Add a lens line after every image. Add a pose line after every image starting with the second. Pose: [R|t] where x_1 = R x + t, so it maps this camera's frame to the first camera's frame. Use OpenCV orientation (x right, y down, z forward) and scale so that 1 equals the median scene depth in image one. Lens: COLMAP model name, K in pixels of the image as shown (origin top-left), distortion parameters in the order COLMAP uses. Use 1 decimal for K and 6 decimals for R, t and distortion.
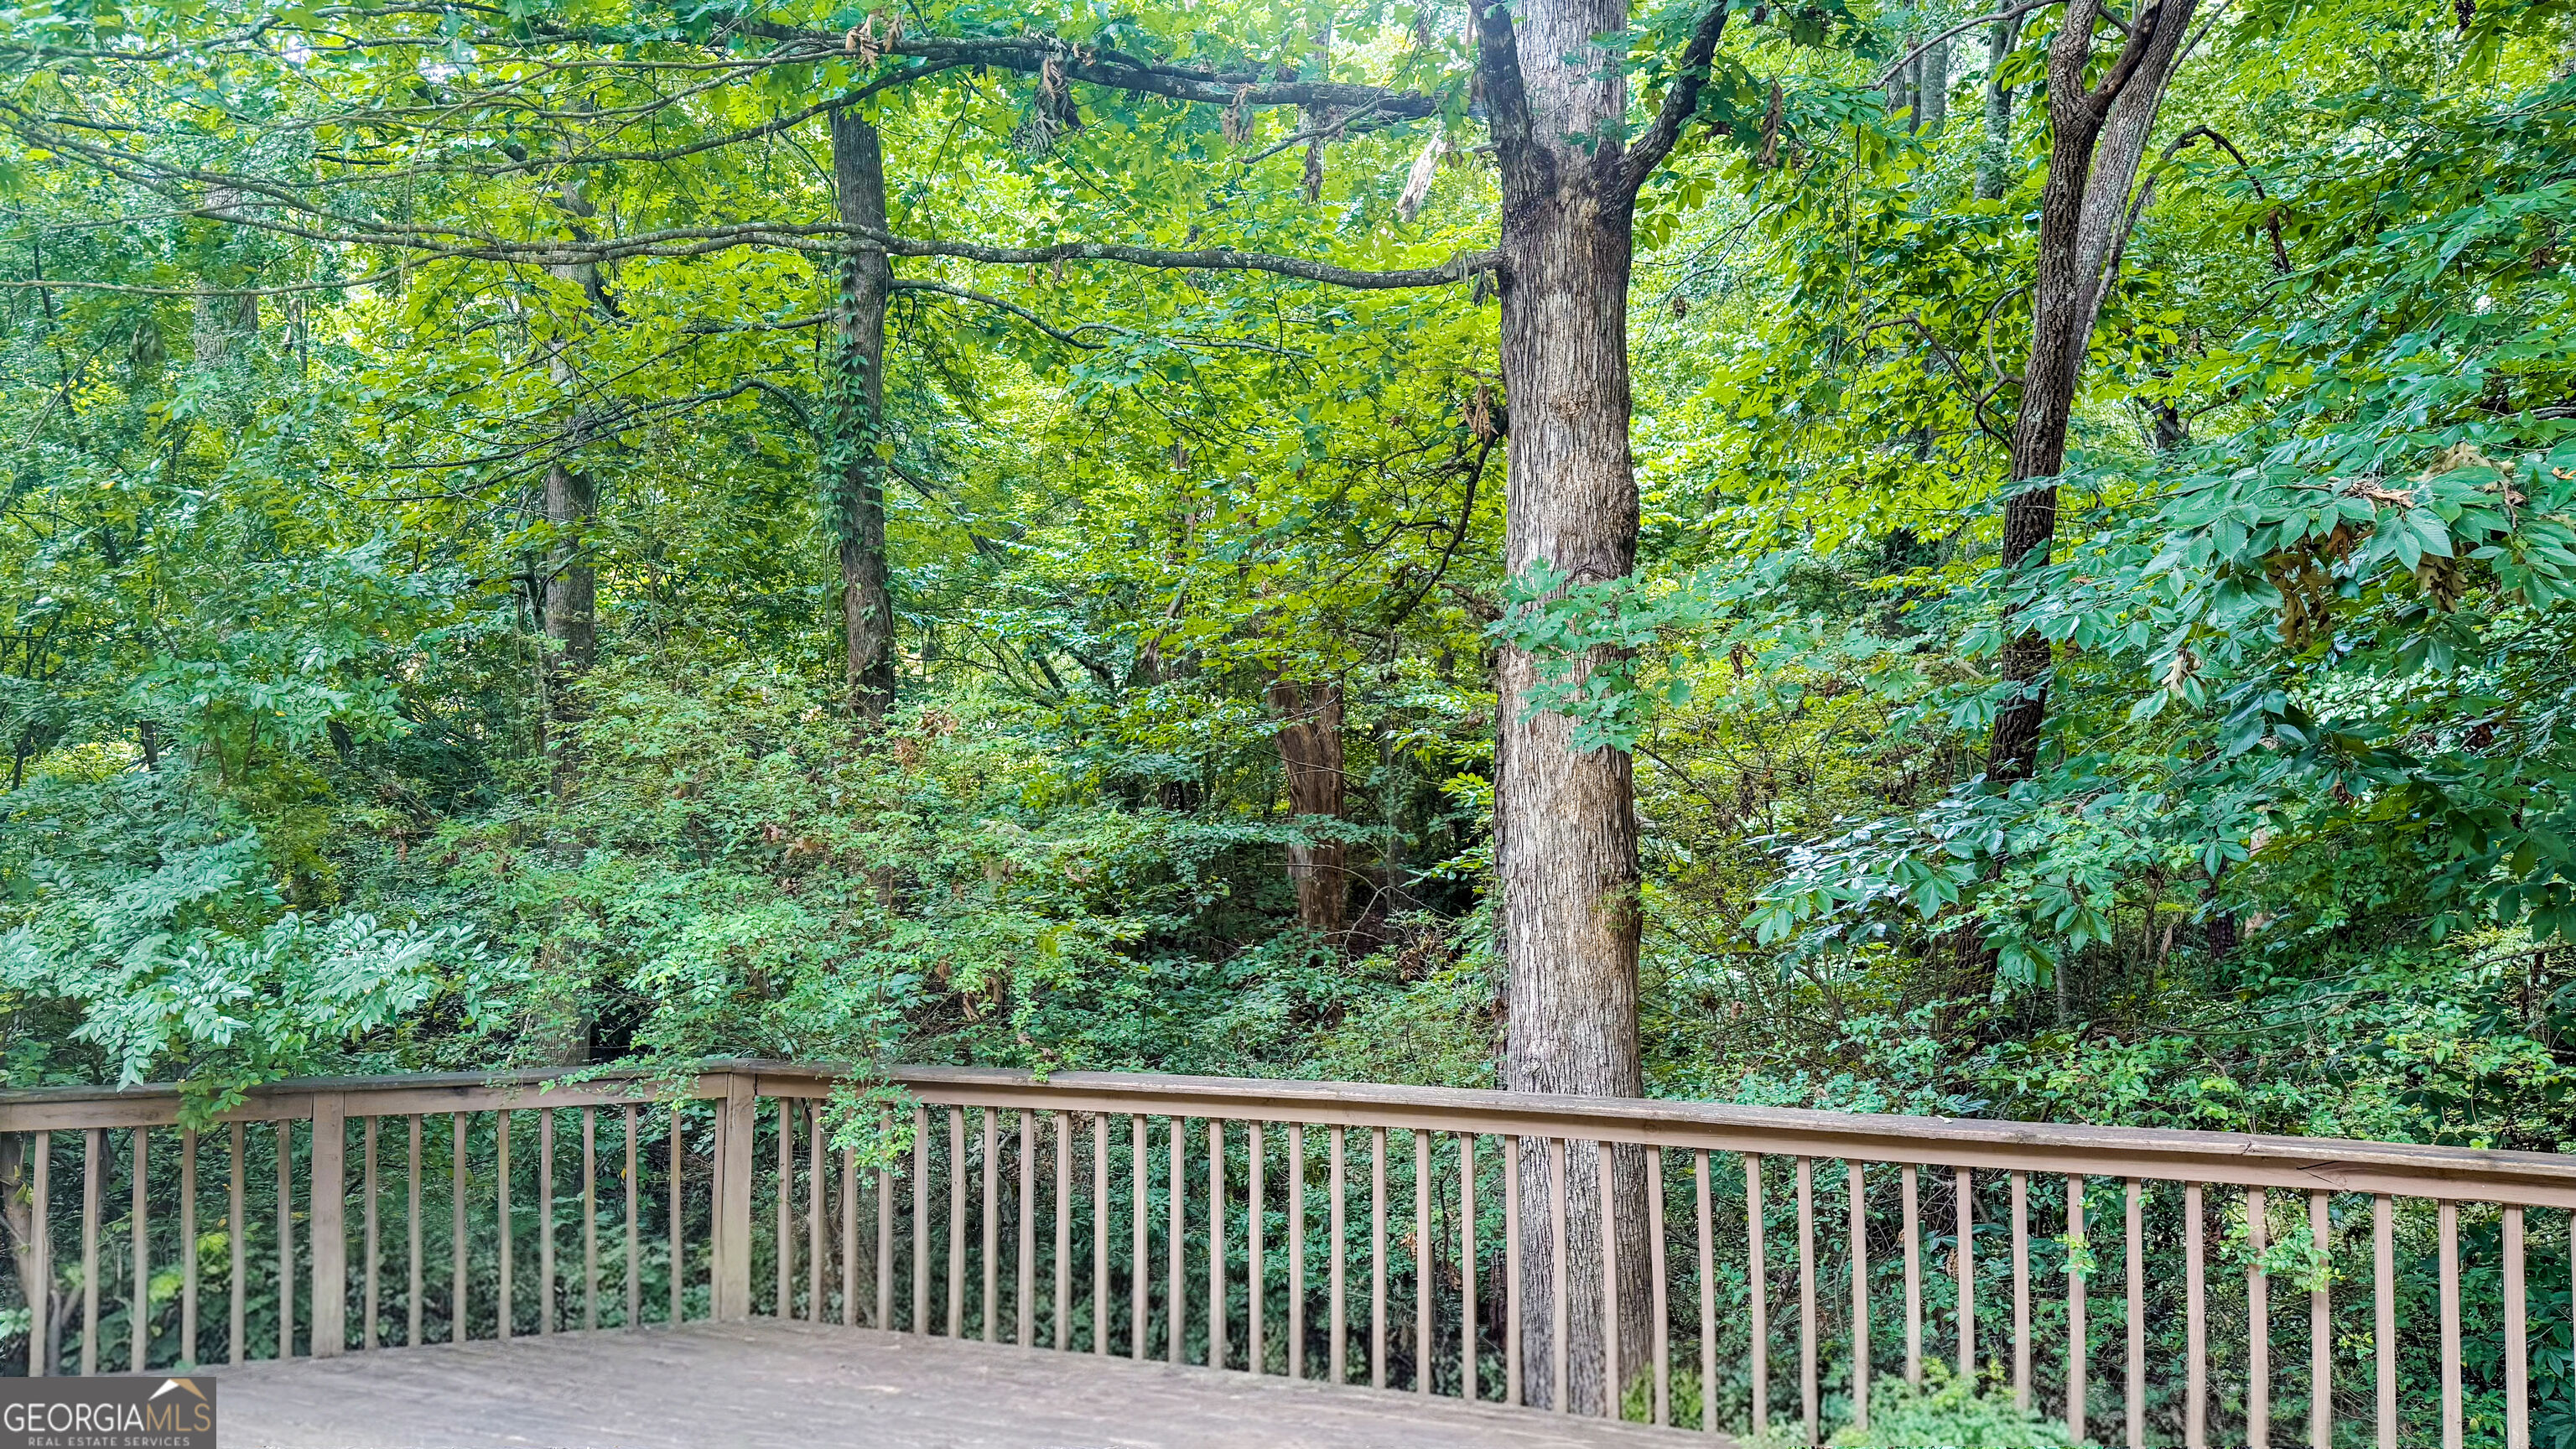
lens RADIAL K [[1908.0, 0, 1286.9], [0, 1908.0, 730.1], [0, 0, 1]] dist [-0.004435, -0.001439]
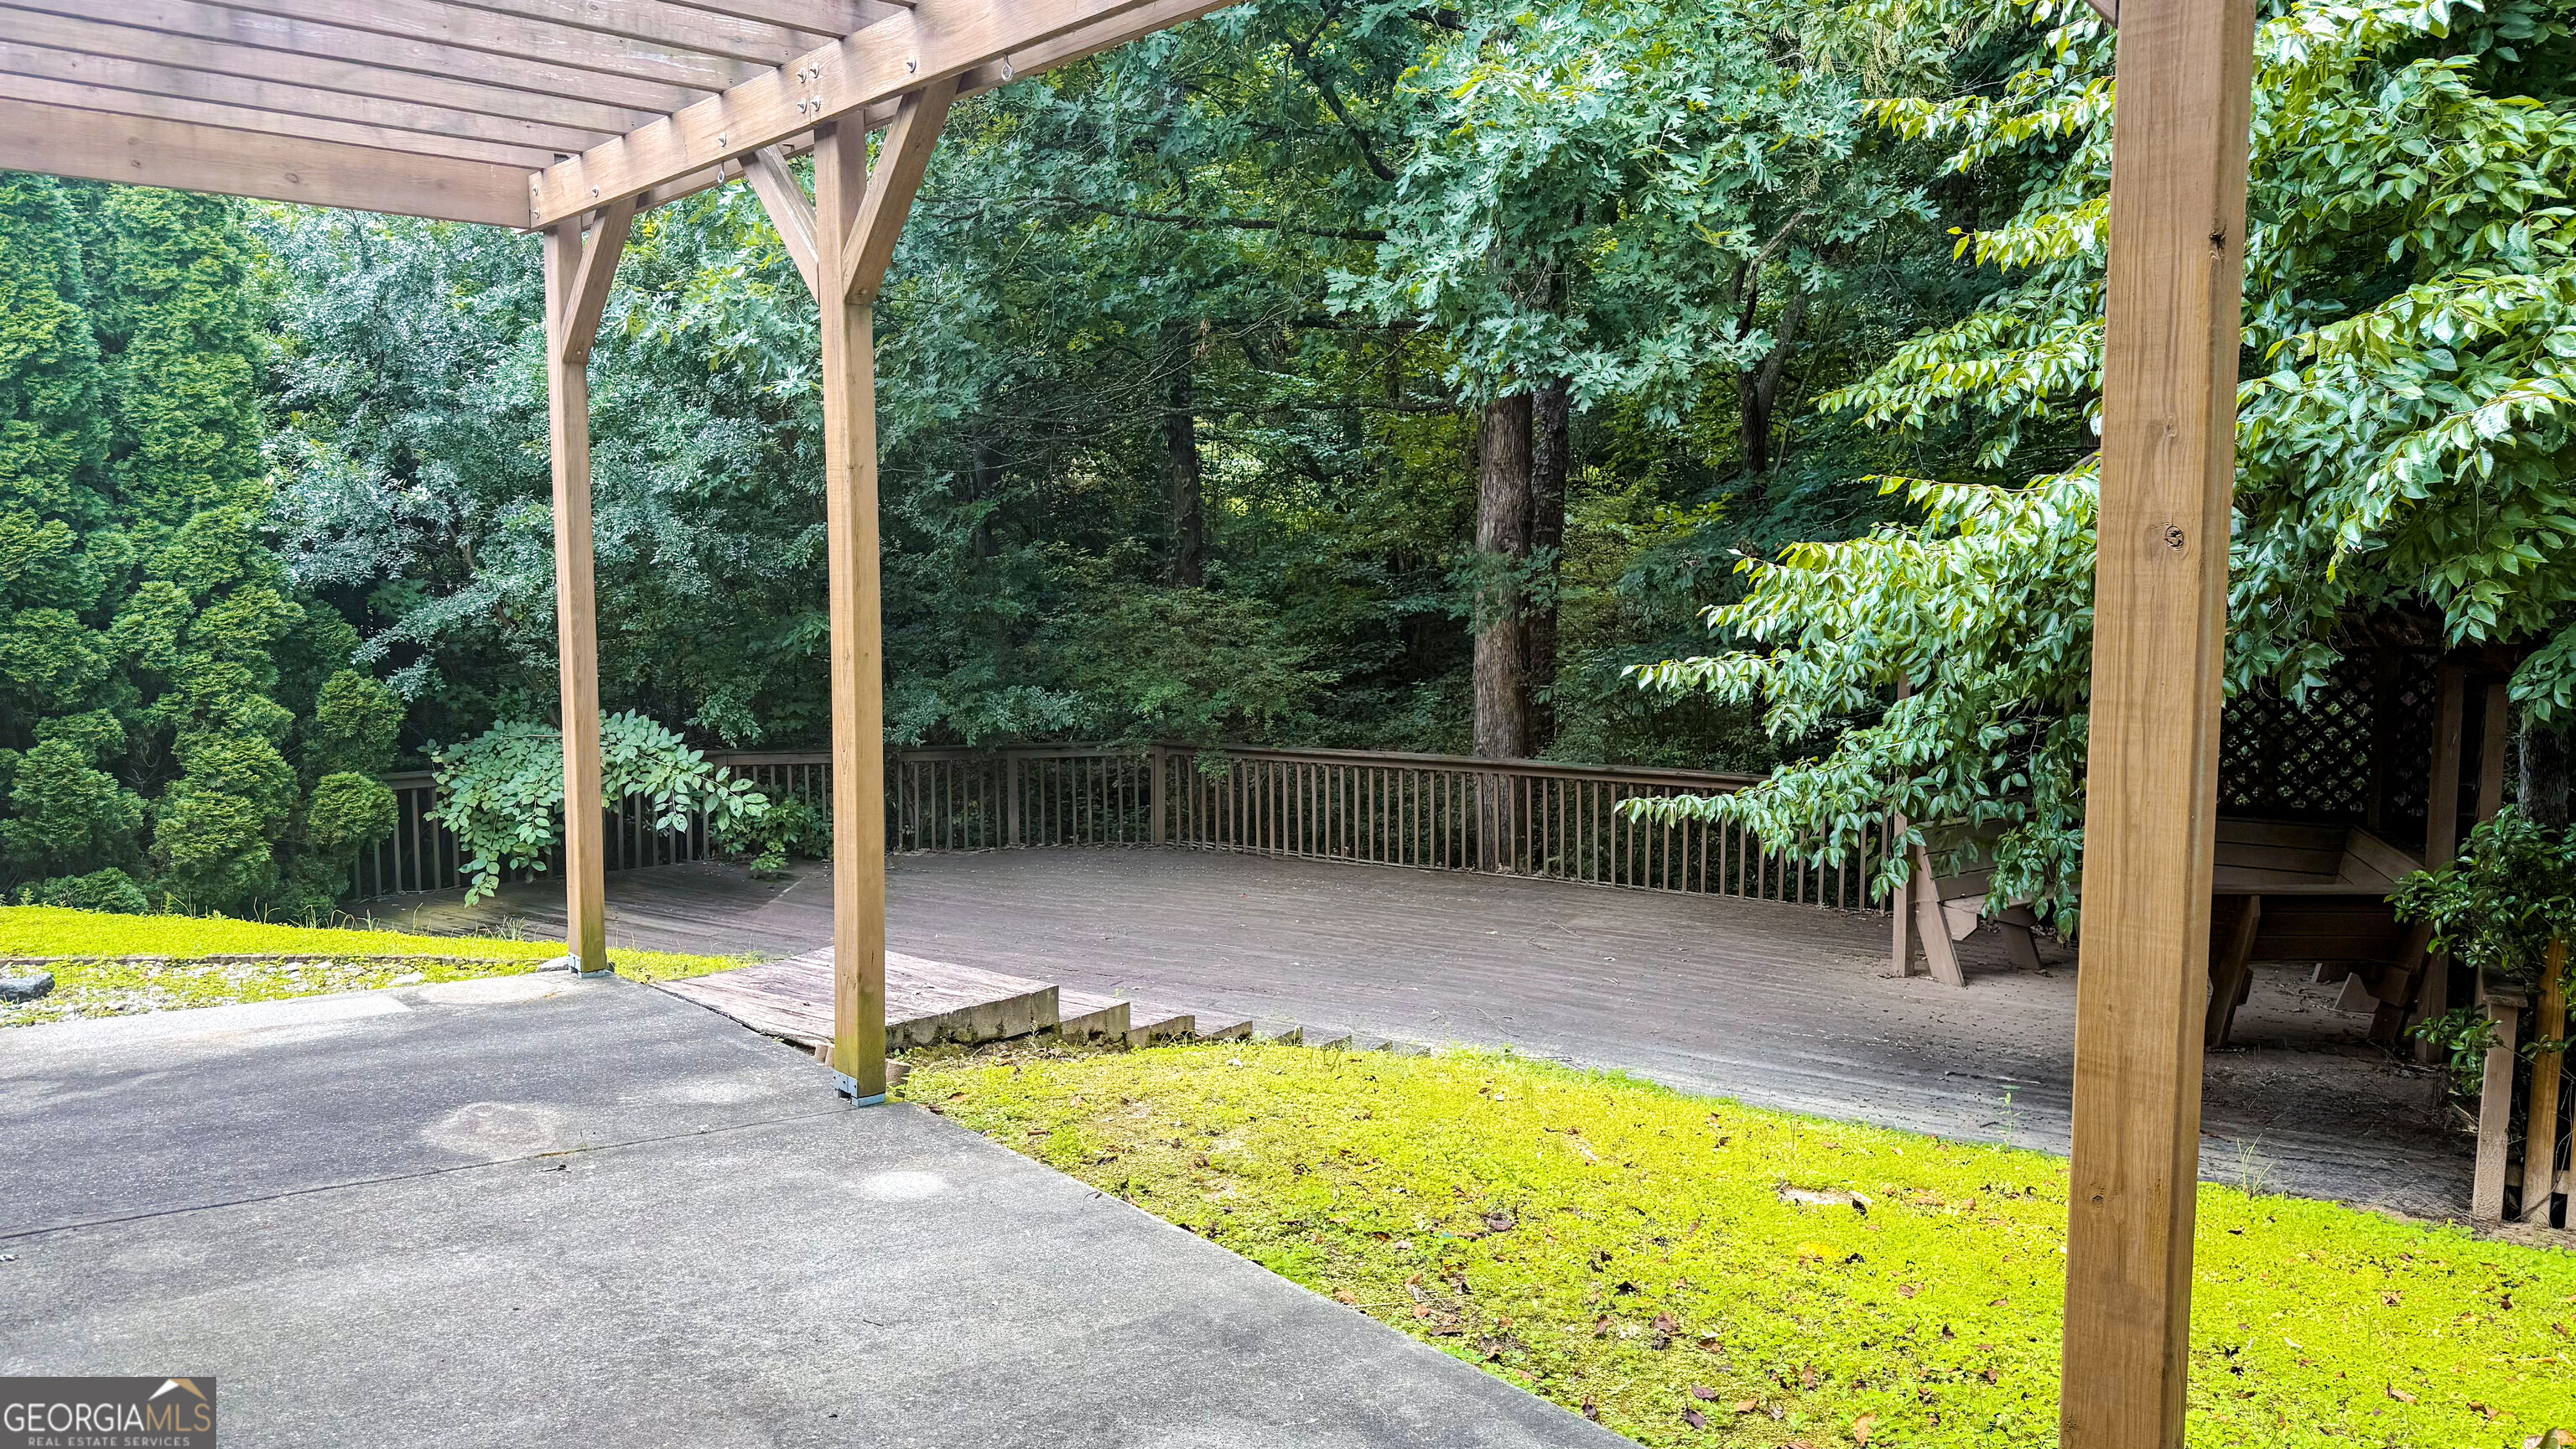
lens RADIAL K [[1908.0, 0, 1288.3], [0, 1908.0, 722.7], [0, 0, 1]] dist [-0.004435, -0.001439]
pose [[0.990416, 0.007667, -0.137906, 0.221591], [0.013083, 0.988762, 0.148928, -0.215390], [0.137498, -0.149305, 0.979185, -1.387313]]
